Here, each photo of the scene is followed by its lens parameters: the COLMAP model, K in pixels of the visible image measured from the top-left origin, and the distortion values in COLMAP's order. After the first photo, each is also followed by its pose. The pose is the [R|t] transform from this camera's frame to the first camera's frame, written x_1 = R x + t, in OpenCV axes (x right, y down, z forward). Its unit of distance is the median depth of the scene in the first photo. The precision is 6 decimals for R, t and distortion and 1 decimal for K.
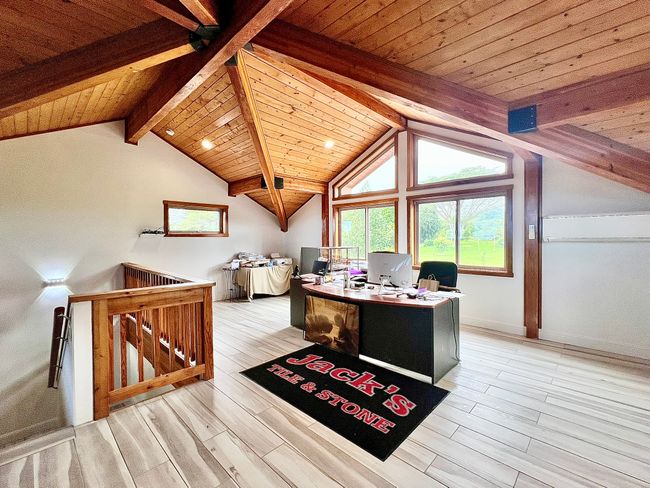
lens RADIAL K [[286.0, 0, 325.2], [0, 286.0, 244.0], [0, 0, 1]] dist [-0.002969, 0.000145]
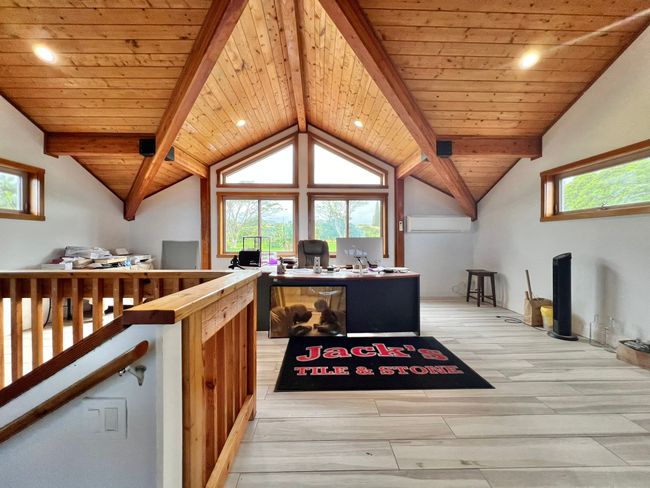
lens RADIAL K [[261.3, 0, 323.9], [0, 261.3, 242.9], [0, 0, 1]] dist [0.002567, 0.000446]
pose [[0.706100, -0.001179, 0.708111, -0.571567], [0.010689, 0.999902, -0.008993, 0.058412], [-0.708031, 0.013919, 0.706044, 0.350253]]
